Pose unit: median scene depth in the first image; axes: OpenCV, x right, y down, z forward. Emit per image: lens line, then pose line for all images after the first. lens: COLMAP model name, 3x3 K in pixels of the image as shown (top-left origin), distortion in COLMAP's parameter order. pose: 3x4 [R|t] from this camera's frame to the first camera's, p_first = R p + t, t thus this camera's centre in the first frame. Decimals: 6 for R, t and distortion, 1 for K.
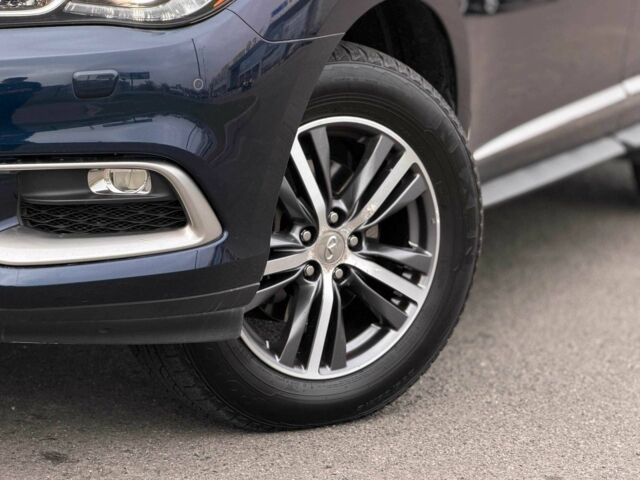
lens RADIAL K [[2437.8, 0, 319.0], [0, 2437.8, 241.5], [0, 0, 1]] dist [0.121346, 0.000000]
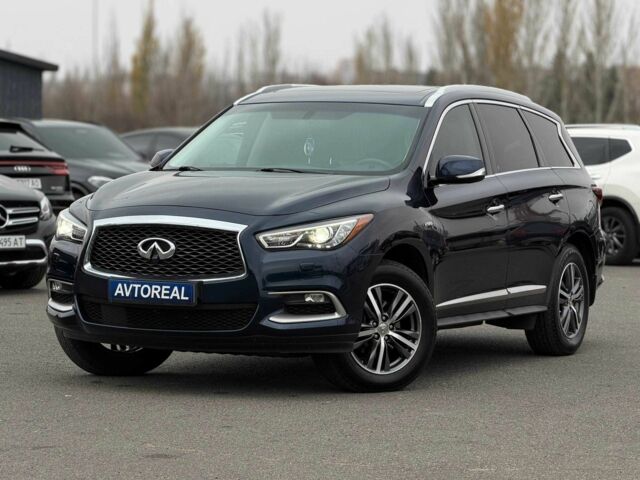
lens RADIAL K [[2437.8, 0, 317.4], [0, 2437.8, 239.8], [0, 0, 1]] dist [0.121346, 0.000000]
pose [[0.998700, -0.031484, -0.040091, 0.046768], [0.025049, 0.988070, -0.151953, 0.340837], [0.044396, 0.150751, 0.987574, -1.915564]]
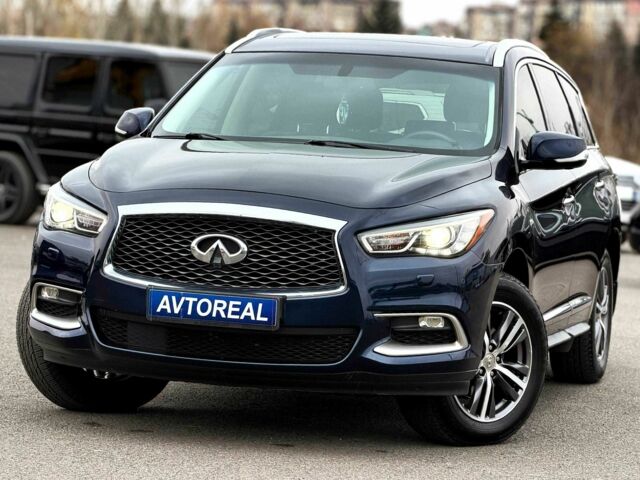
lens RADIAL K [[2558.6, 0, 317.9], [0, 2558.6, 241.7], [0, 0, 1]] dist [0.078189, 0.000000]
pose [[0.989302, -0.002137, 0.145865, -0.486964], [0.021067, 0.991504, -0.128359, 0.189508], [-0.144352, 0.130059, 0.980942, -1.262688]]
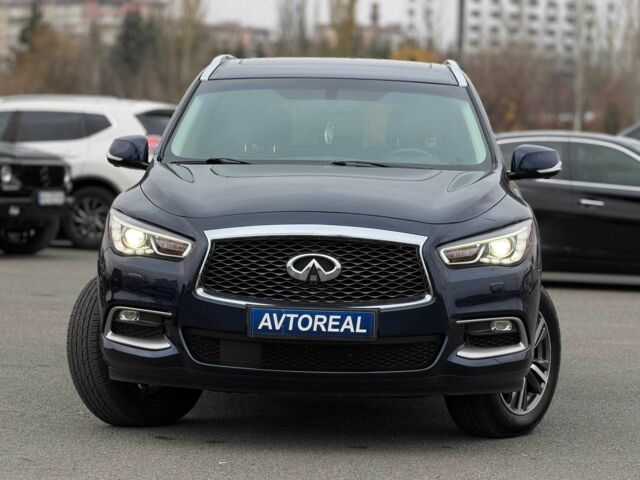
lens RADIAL K [[2437.8, 0, 322.3], [0, 2437.8, 241.1], [0, 0, 1]] dist [0.121346, 0.000000]
pose [[0.933608, -0.043653, 0.355627, -1.031348], [0.089435, 0.989525, -0.113323, 0.143101], [-0.346955, 0.137605, 0.927732, -1.179838]]
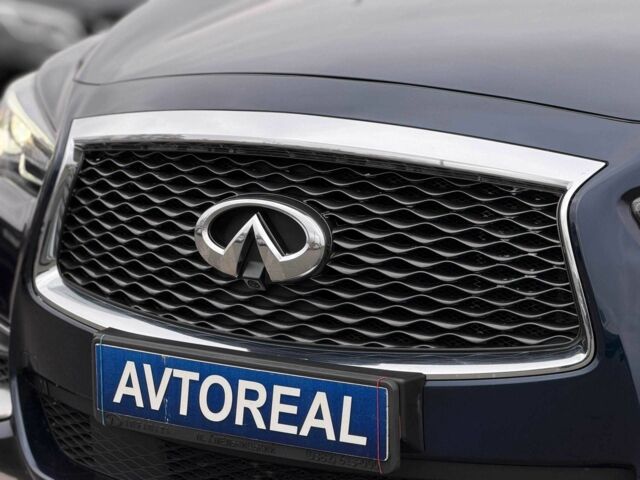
lens RADIAL K [[2437.8, 0, 323.6], [0, 2437.8, 235.3], [0, 0, 1]] dist [0.121346, 0.000000]
pose [[0.978734, -0.004960, -0.205071, -0.078777], [-0.009144, 0.997659, -0.067770, -0.034125], [0.204927, 0.068204, 0.976398, 0.139196]]
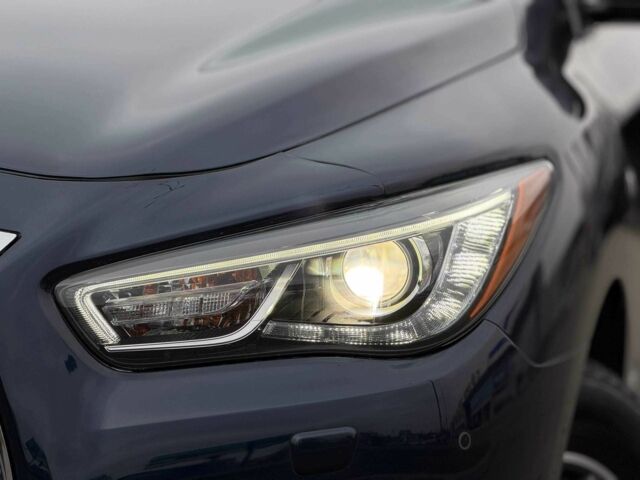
lens RADIAL K [[2437.8, 0, 320.7], [0, 2437.8, 240.0], [0, 0, 1]] dist [0.121346, 0.000000]
pose [[0.981847, -0.025585, 0.187940, -0.180225], [0.039801, 0.996591, -0.072262, -0.063327], [-0.185450, 0.078431, 0.979519, 0.331011]]
